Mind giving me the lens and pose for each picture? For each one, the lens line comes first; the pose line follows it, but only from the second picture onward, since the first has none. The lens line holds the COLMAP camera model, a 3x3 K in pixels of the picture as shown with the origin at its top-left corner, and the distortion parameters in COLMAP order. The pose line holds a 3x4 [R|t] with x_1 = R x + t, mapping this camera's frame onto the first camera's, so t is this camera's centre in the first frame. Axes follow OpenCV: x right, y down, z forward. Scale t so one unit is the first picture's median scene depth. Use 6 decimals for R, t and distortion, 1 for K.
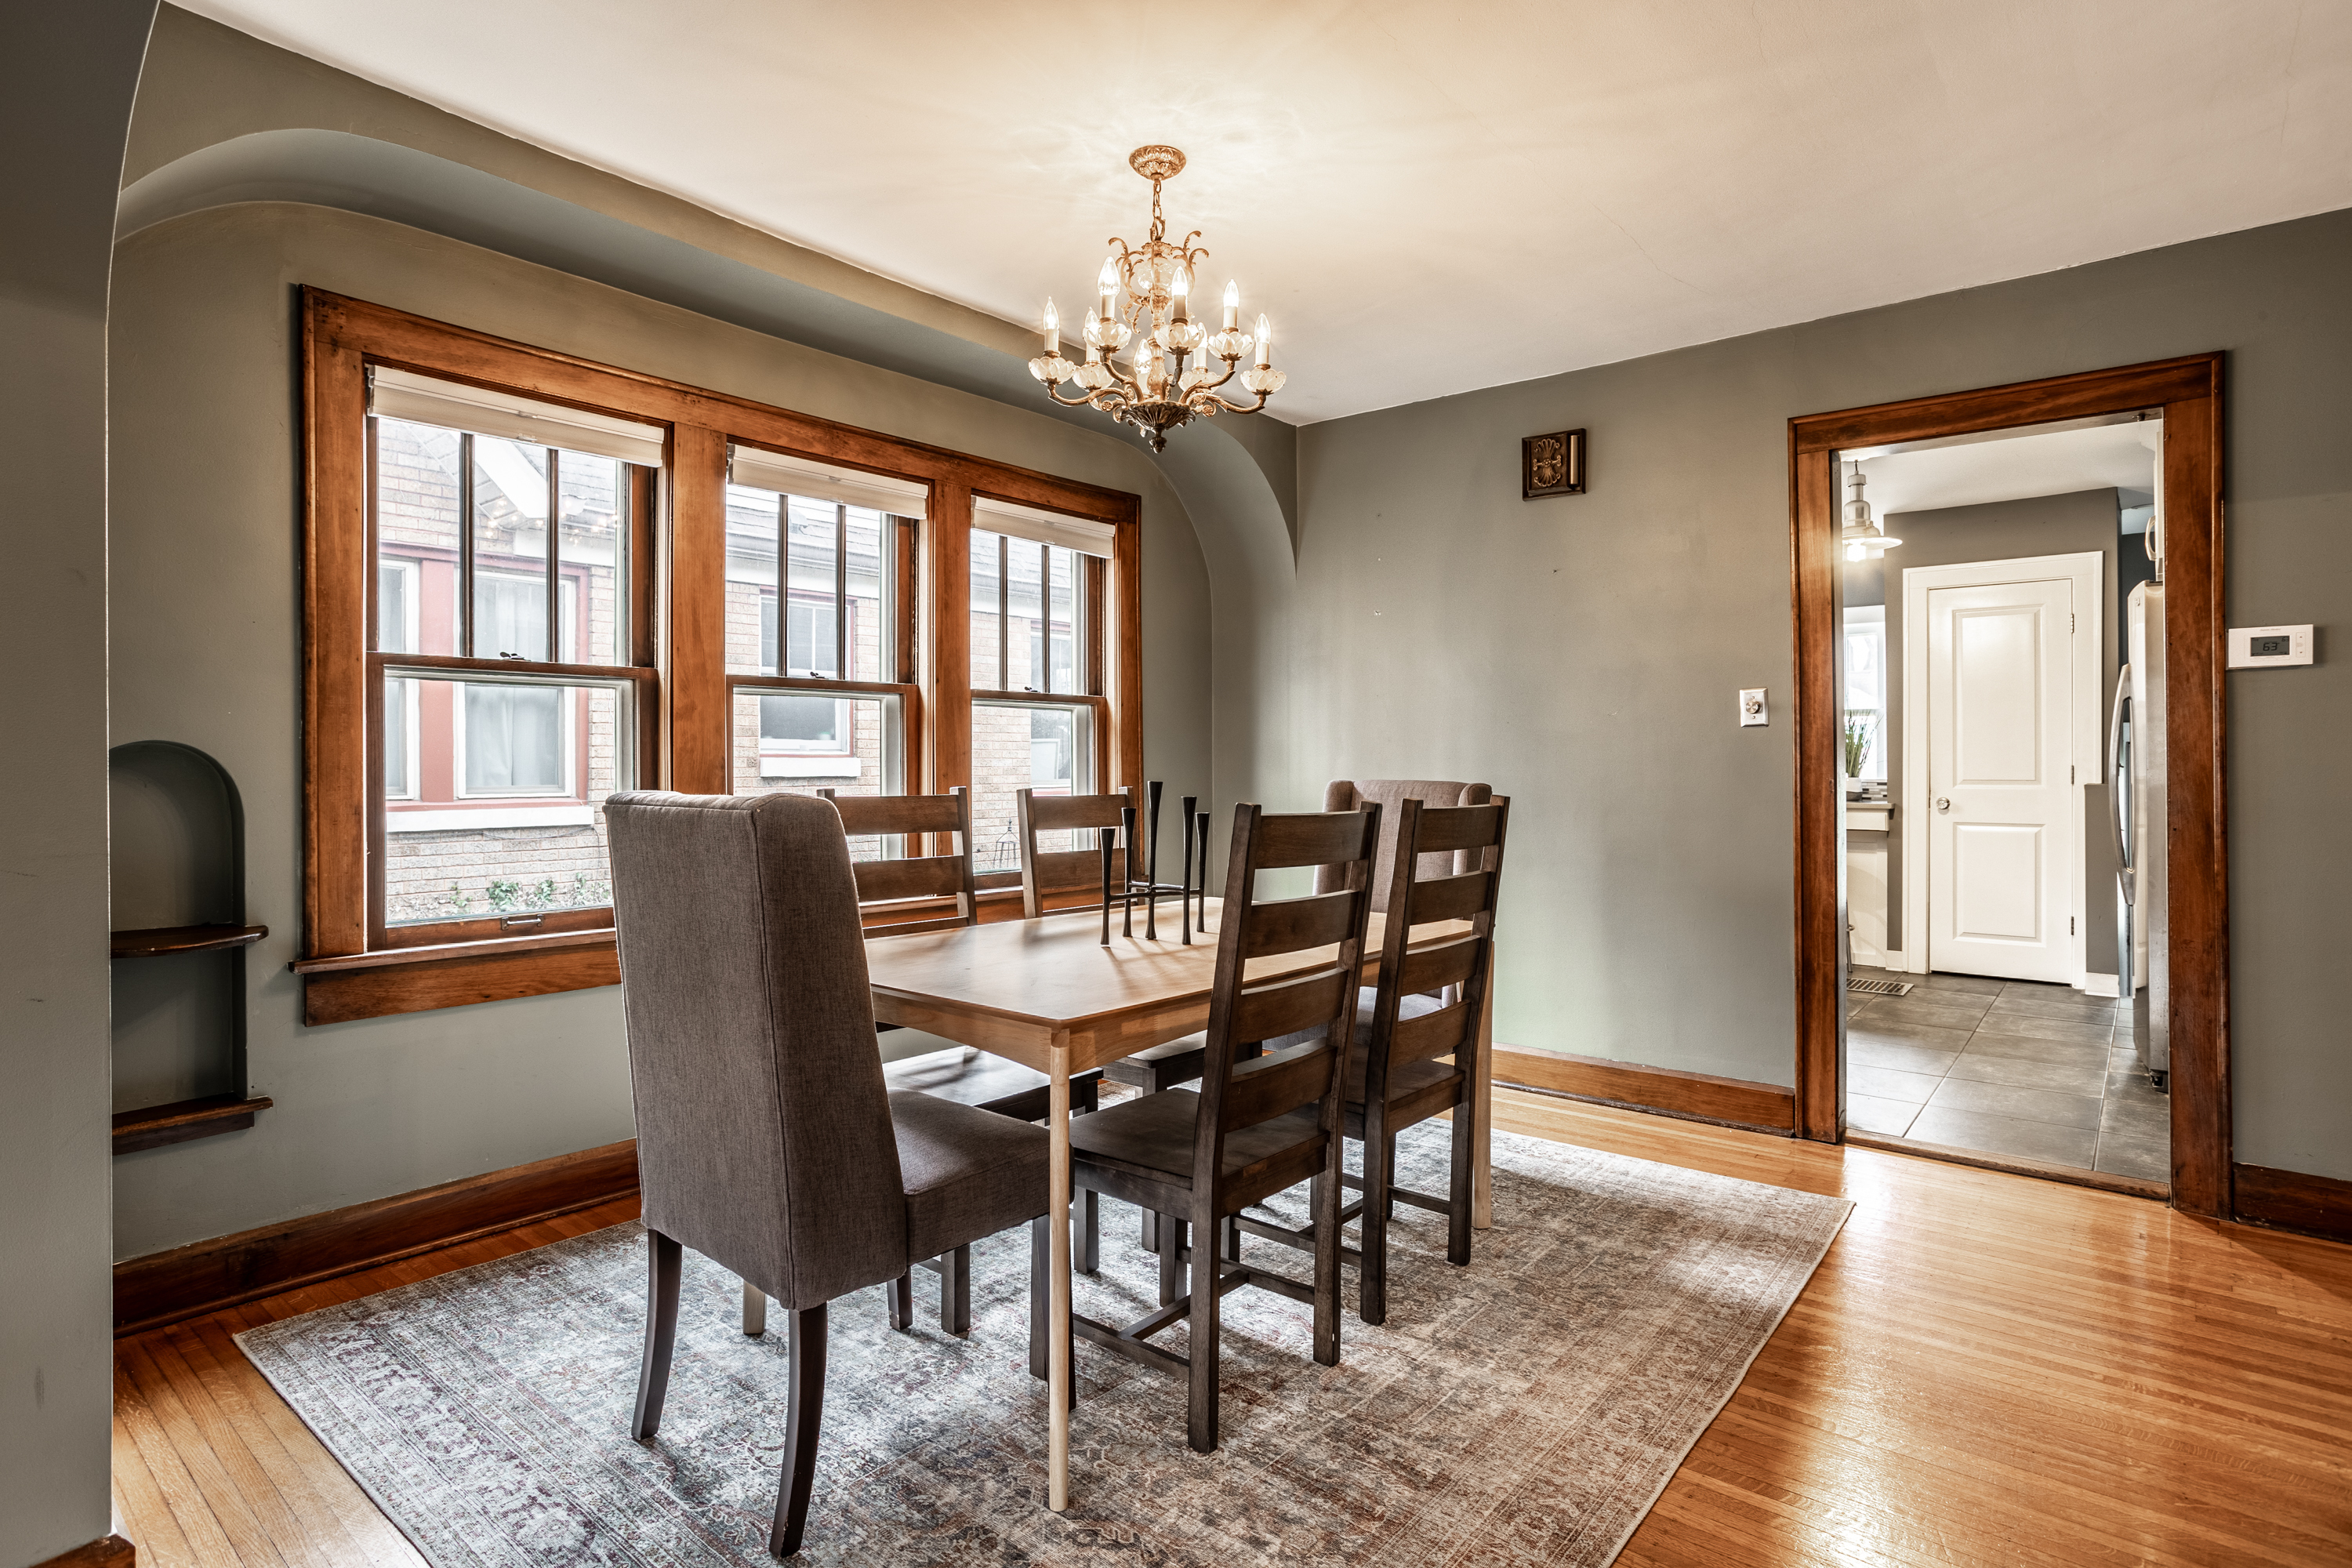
lens RADIAL K [[1194.3, 0, 1172.2], [0, 1194.3, 768.6], [0, 0, 1]] dist [-0.021247, 0.000215]
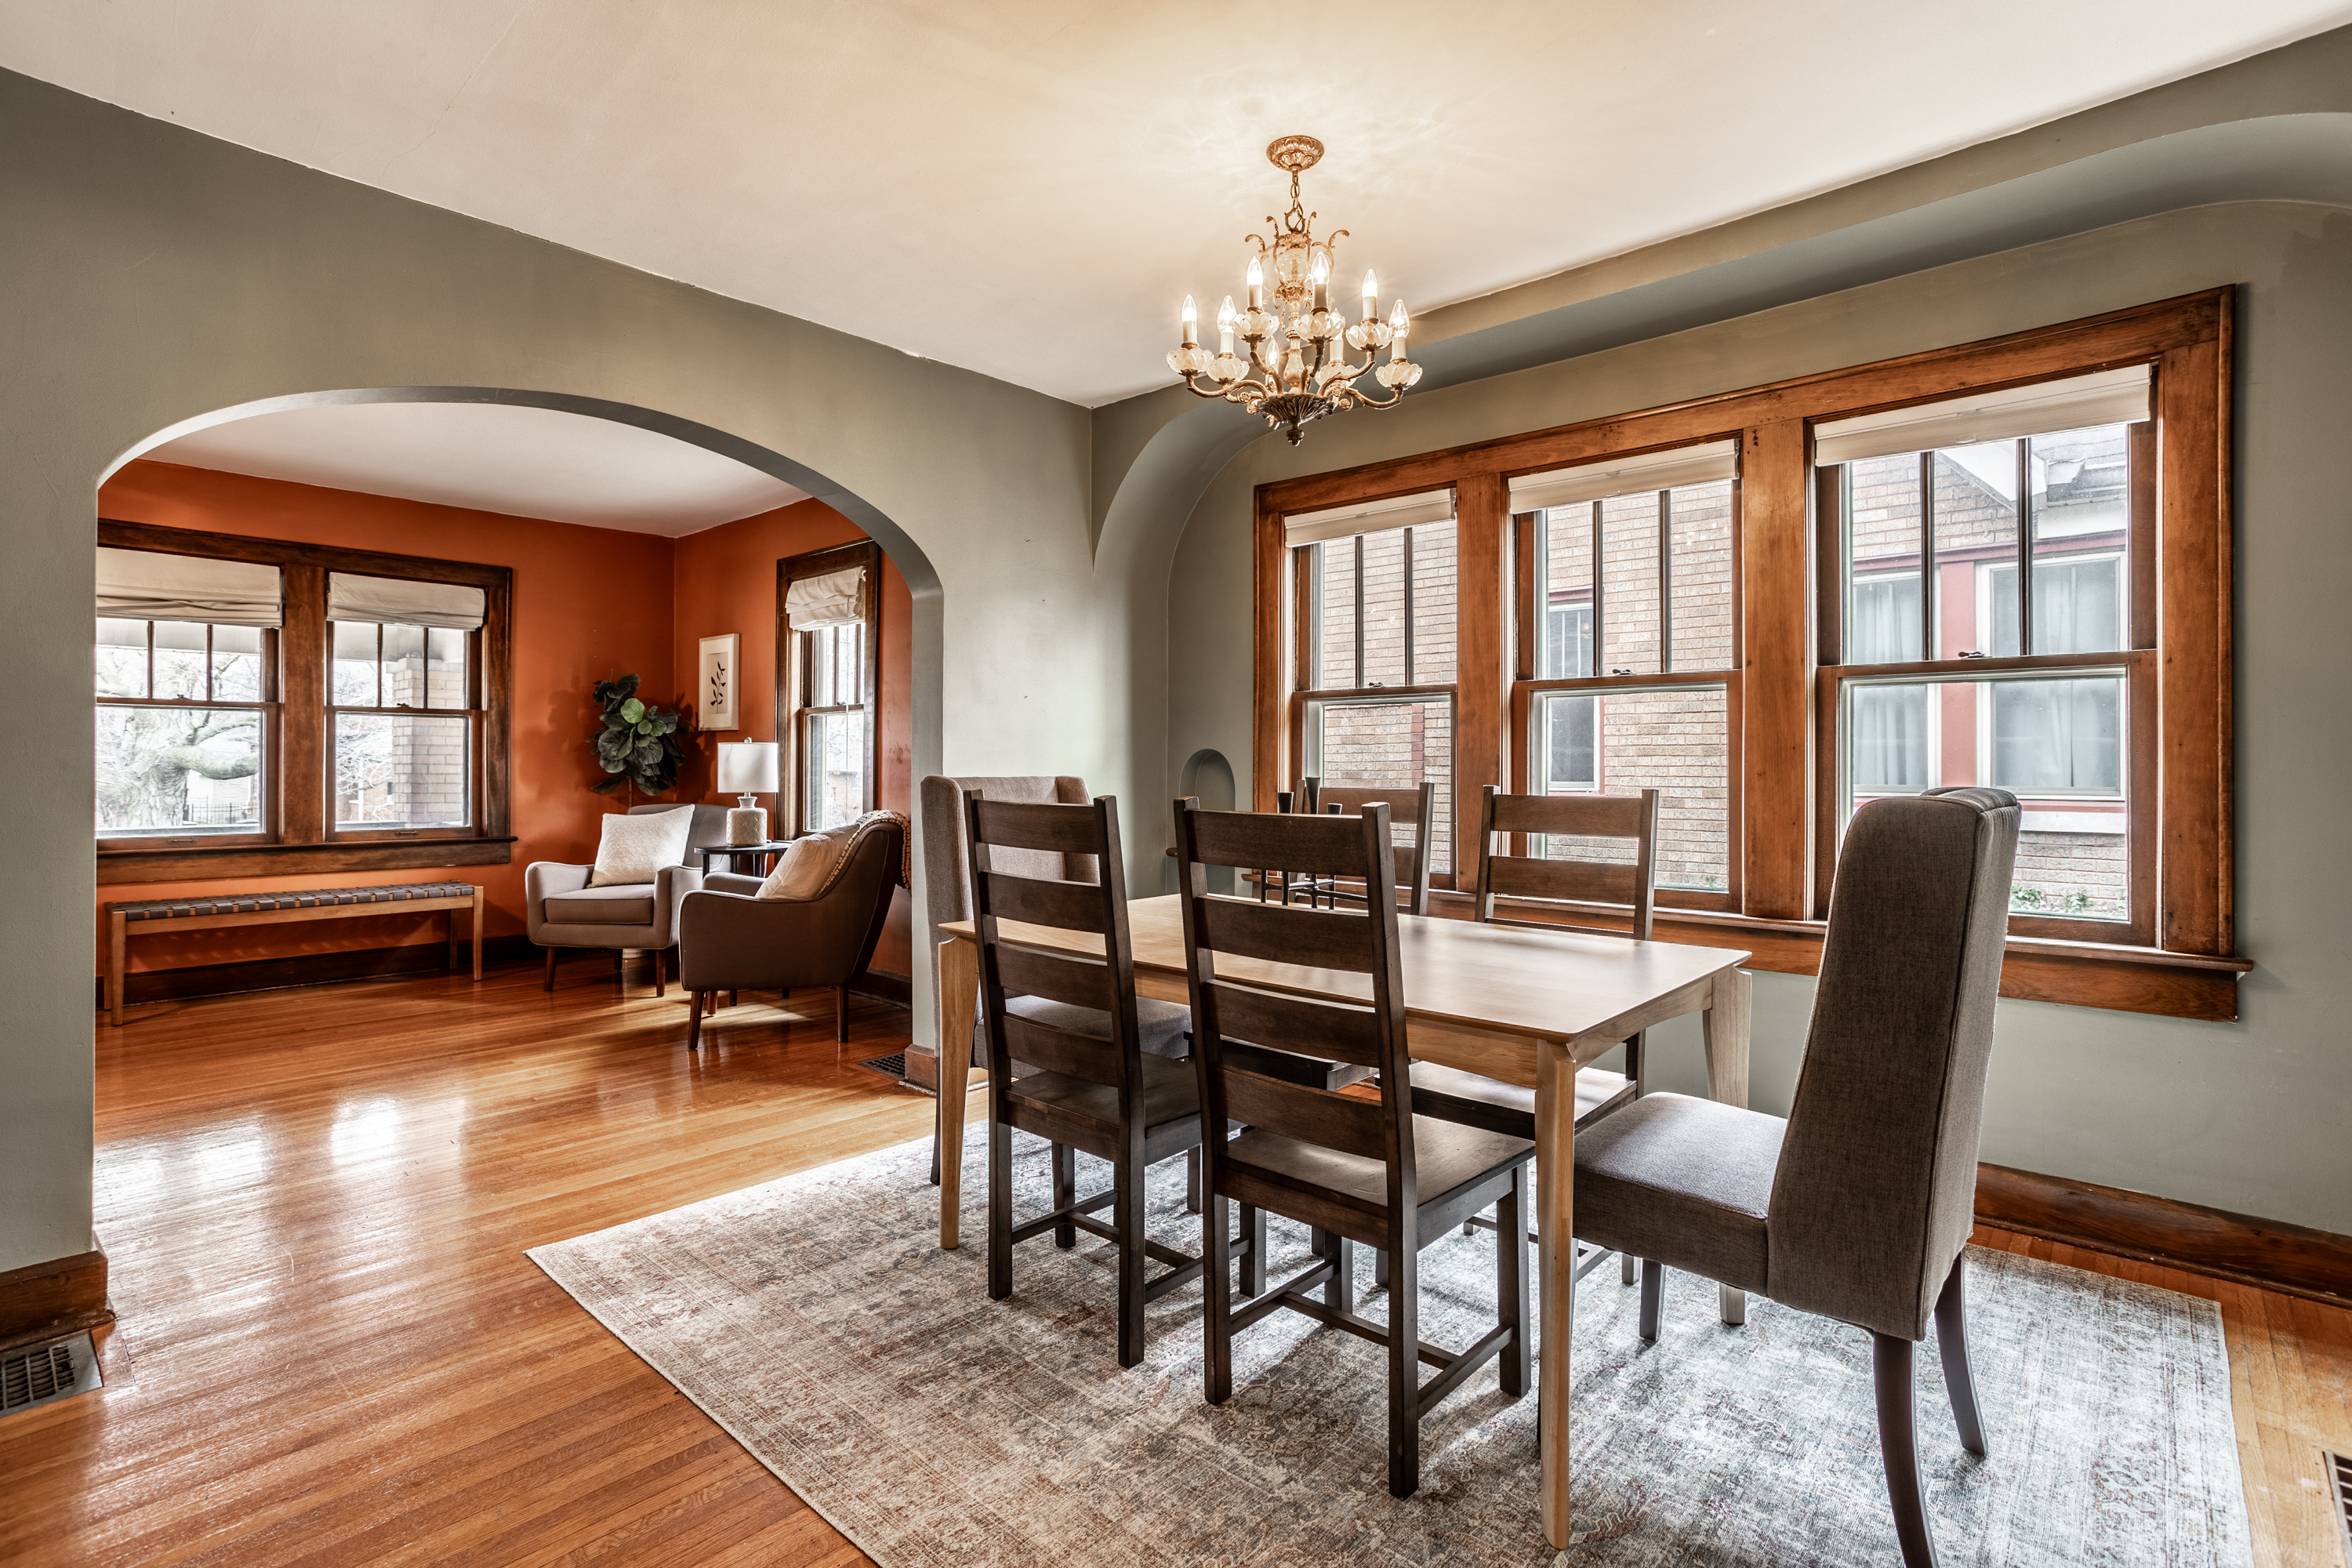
lens RADIAL K [[1132.5, 0, 1174.5], [0, 1132.5, 766.0], [0, 0, 1]] dist [-0.062858, 0.035715]
pose [[-0.043561, 0.002113, -0.999049, 0.845173], [-0.005672, 0.999981, 0.002362, -0.000519], [0.999035, 0.005769, -0.043548, 0.859297]]
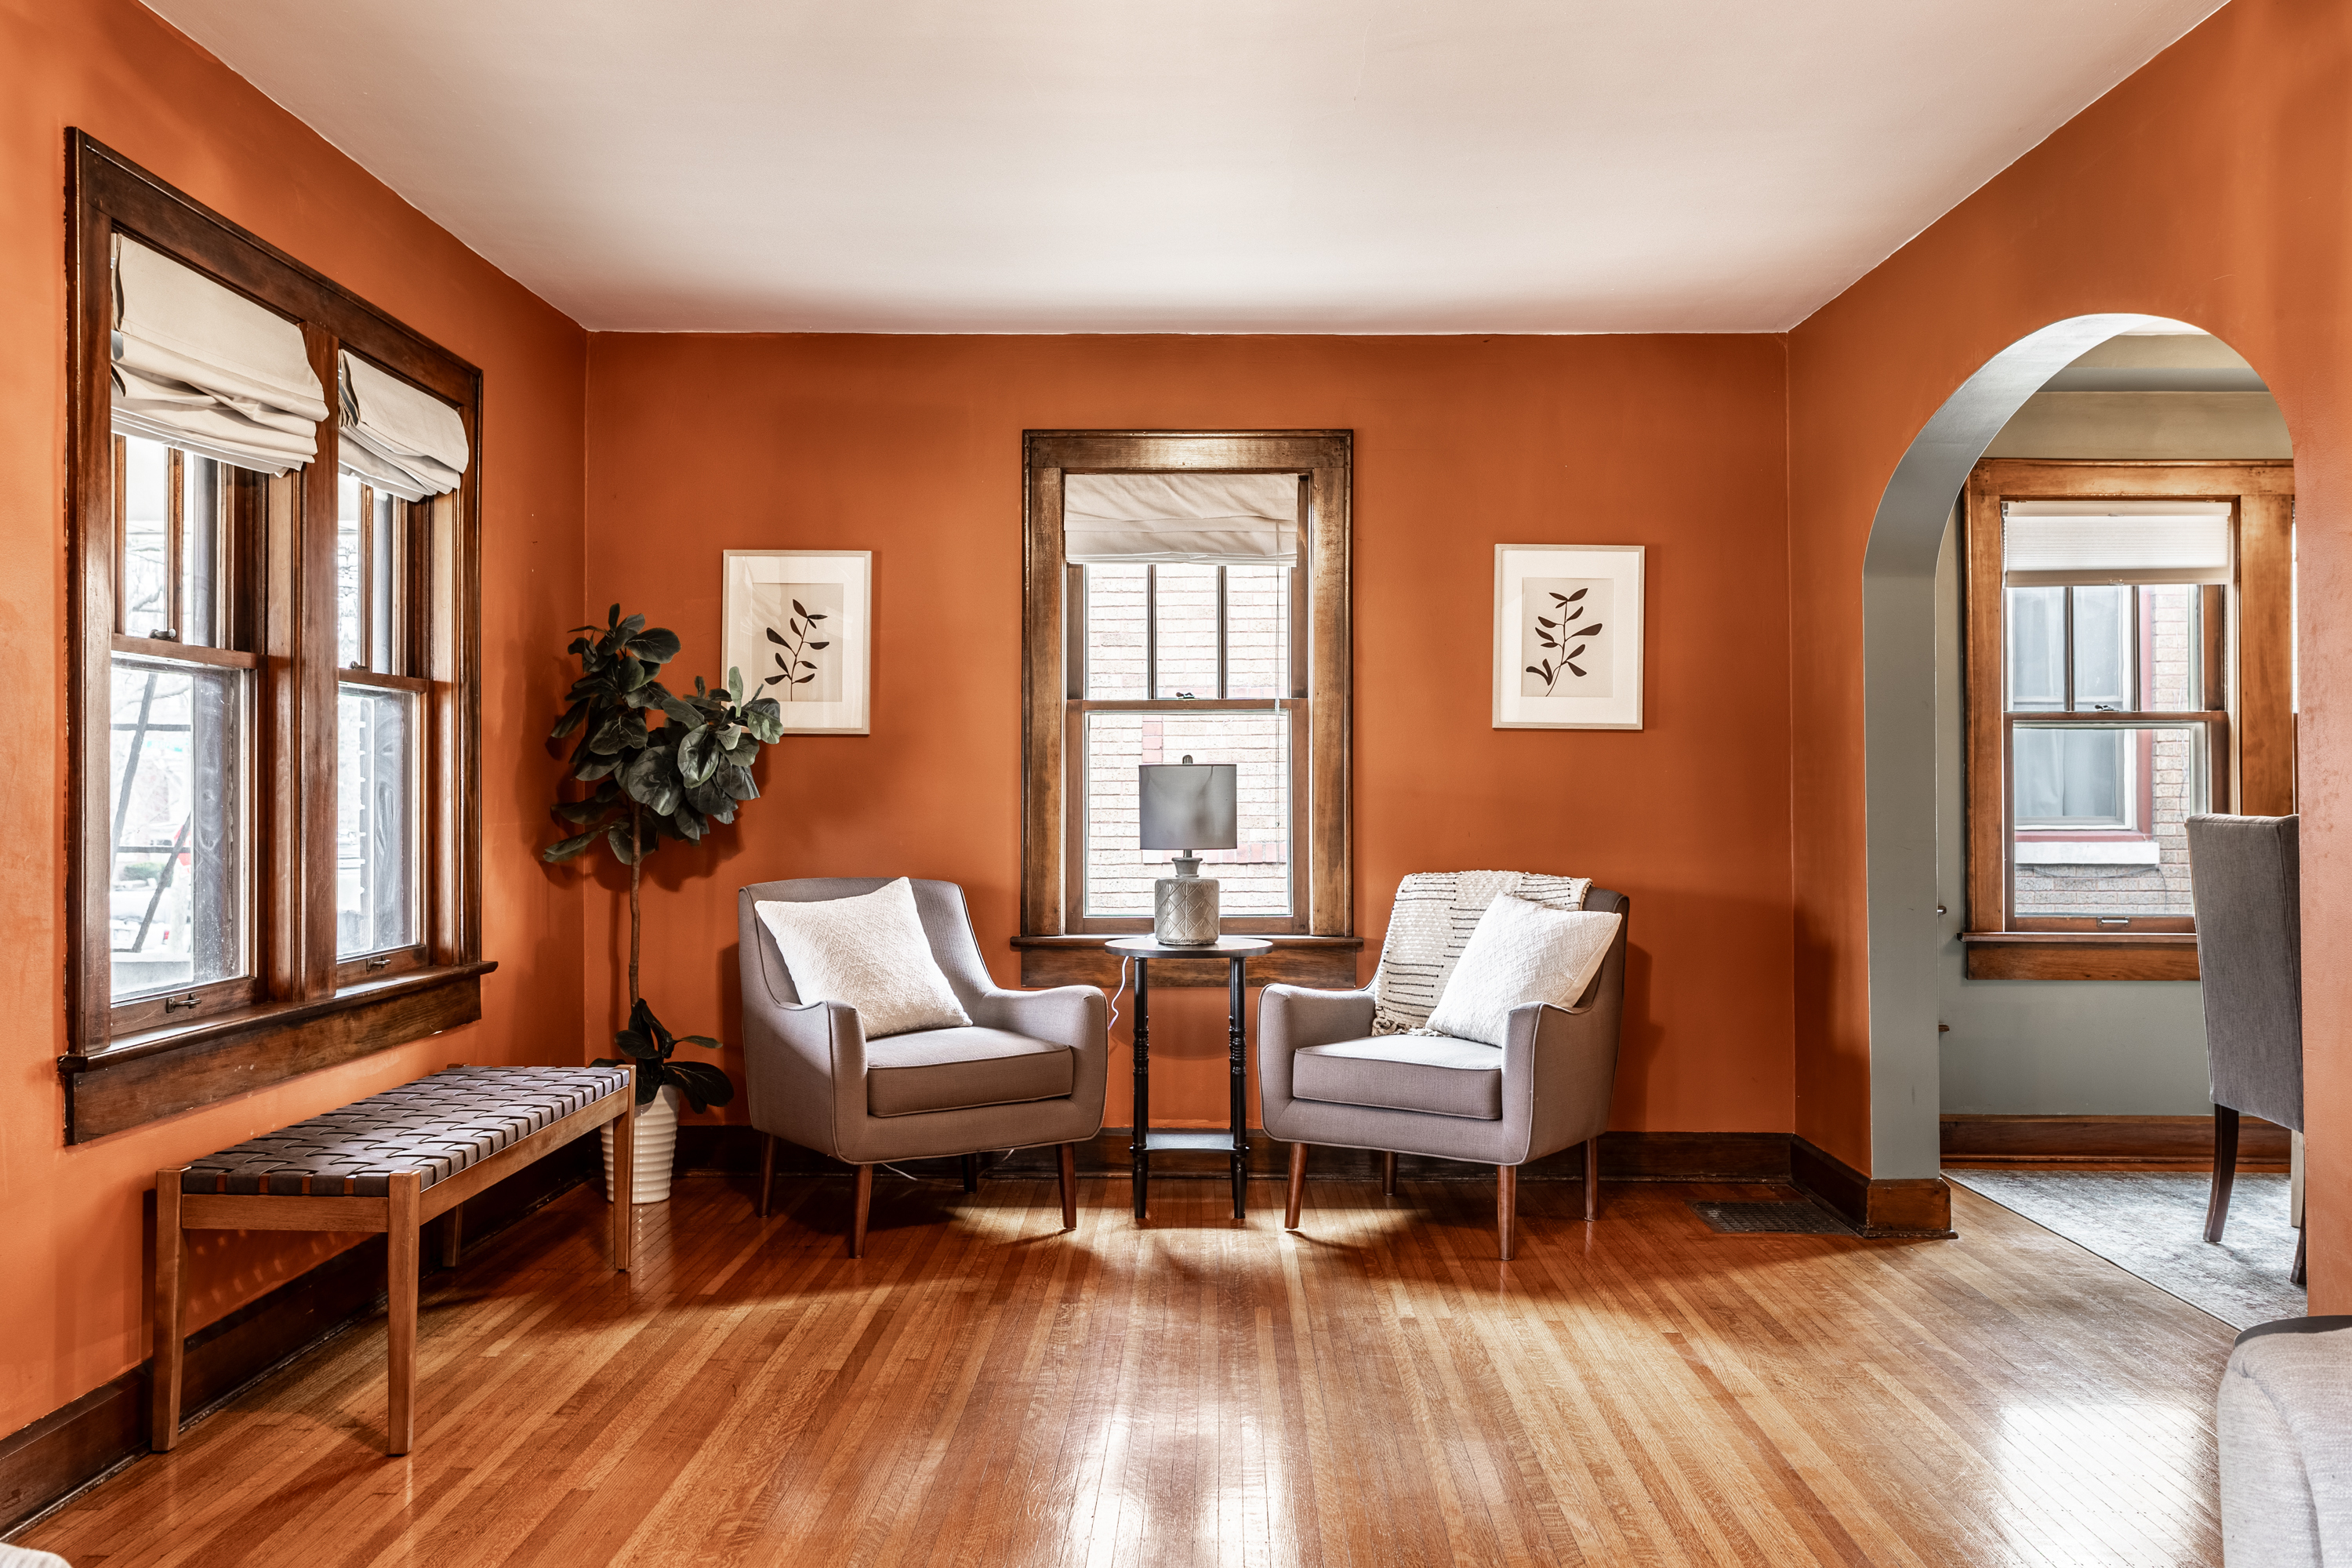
lens RADIAL K [[2070.3, 0, 1171.2], [0, 2070.3, 767.2], [0, 0, 1]] dist [0.006085, 0.015416]
pose [[0.630033, -0.006604, -0.776541, 0.542277], [-0.004319, 0.999919, -0.012008, -0.002336], [0.776557, 0.010919, 0.629953, -1.189265]]
